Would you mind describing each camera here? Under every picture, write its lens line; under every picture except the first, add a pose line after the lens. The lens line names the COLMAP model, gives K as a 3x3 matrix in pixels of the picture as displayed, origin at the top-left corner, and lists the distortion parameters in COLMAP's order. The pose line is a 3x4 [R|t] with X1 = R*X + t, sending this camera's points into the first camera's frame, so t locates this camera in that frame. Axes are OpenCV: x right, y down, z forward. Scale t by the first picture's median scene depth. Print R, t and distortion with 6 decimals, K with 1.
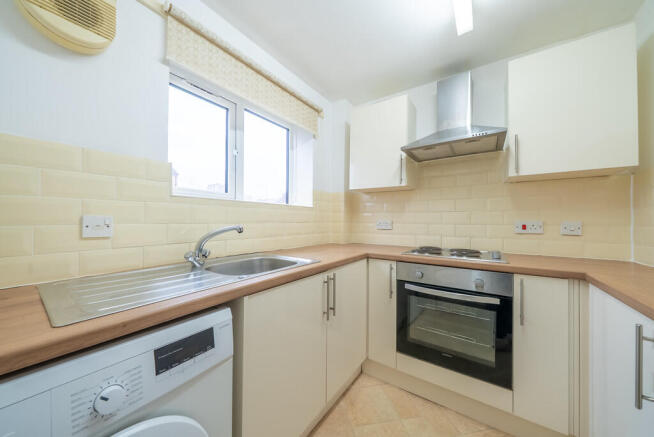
lens RADIAL K [[222.5, 0, 328.0], [0, 222.5, 218.9], [0, 0, 1]] dist [-0.003863, -0.000689]
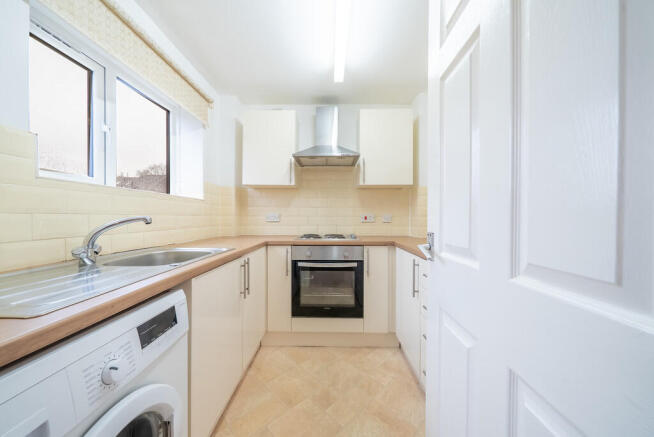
lens RADIAL K [[222.5, 0, 326.2], [0, 222.5, 218.7], [0, 0, 1]] dist [-0.003863, -0.000689]
pose [[0.828236, -0.006358, 0.560344, -0.245050], [-0.003118, 0.999868, 0.015954, 0.019316], [-0.560371, -0.014961, 0.828106, -0.151890]]
